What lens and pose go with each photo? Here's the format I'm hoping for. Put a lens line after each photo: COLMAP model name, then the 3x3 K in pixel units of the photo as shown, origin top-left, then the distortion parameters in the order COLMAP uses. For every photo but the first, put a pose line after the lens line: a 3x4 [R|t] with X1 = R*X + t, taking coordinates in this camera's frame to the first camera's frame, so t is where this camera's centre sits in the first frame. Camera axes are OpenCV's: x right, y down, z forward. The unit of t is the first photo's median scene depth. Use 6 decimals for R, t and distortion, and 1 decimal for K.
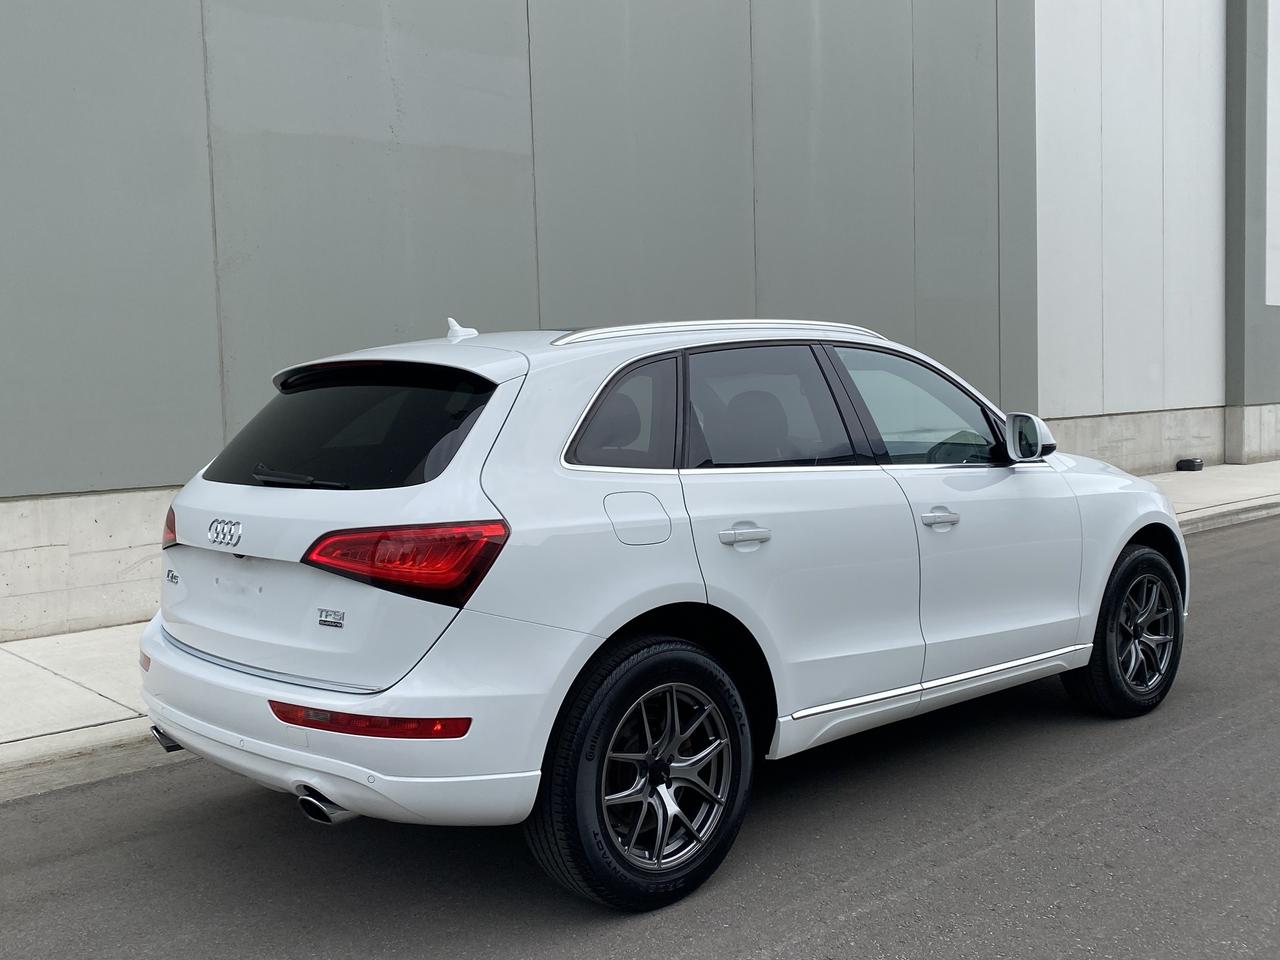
lens RADIAL K [[1244.5, 0, 634.5], [0, 1244.5, 475.6], [0, 0, 1]] dist [0.092531, -0.194391]
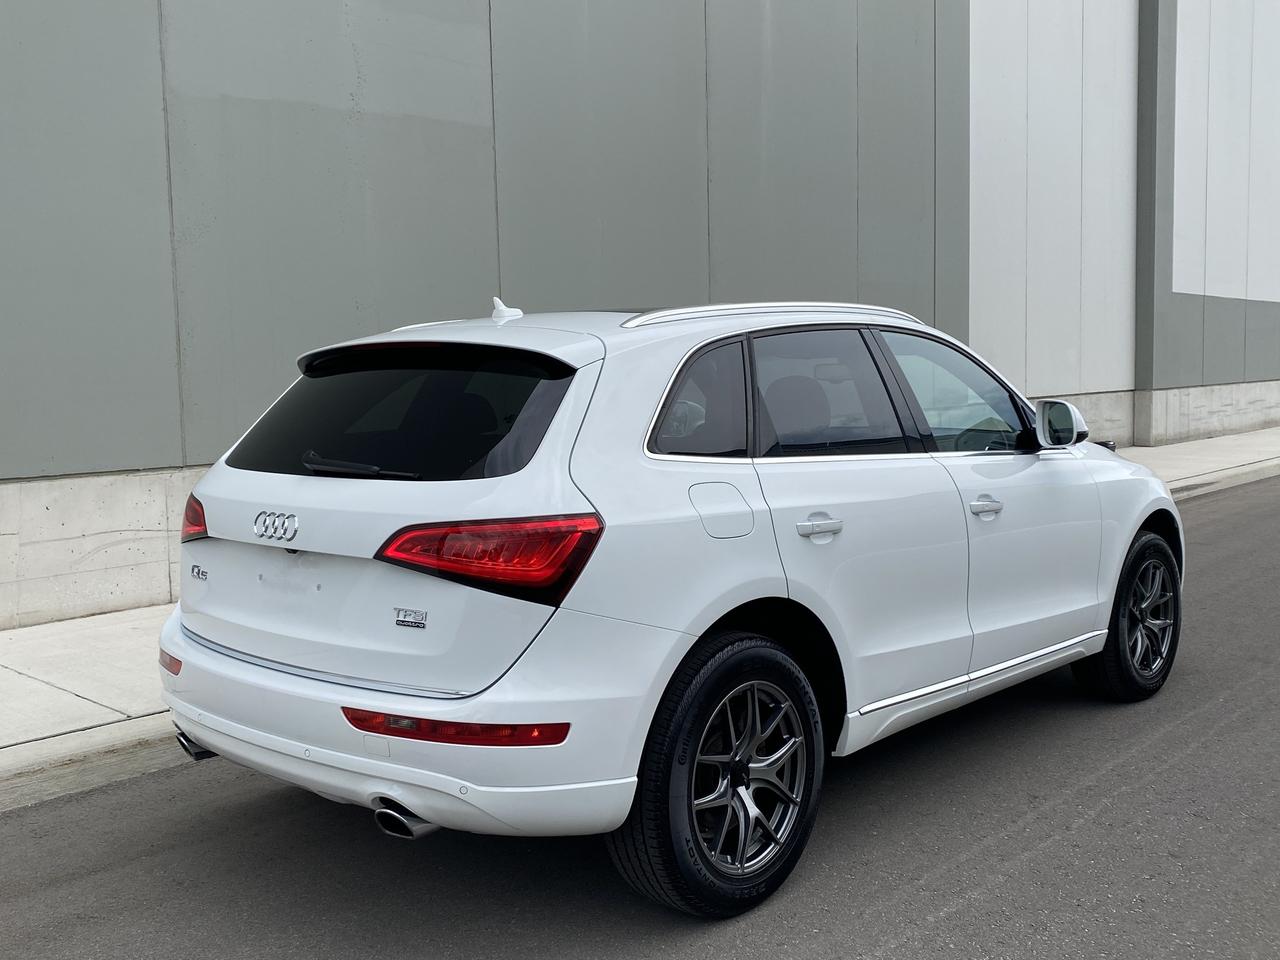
lens RADIAL K [[1244.5, 0, 634.5], [0, 1244.5, 475.6], [0, 0, 1]] dist [0.092531, -0.194391]
pose [[0.995953, -0.000452, 0.089874, -0.140362], [-0.001013, 0.999867, 0.016253, -0.007125], [-0.089870, -0.016278, 0.995821, 0.049957]]
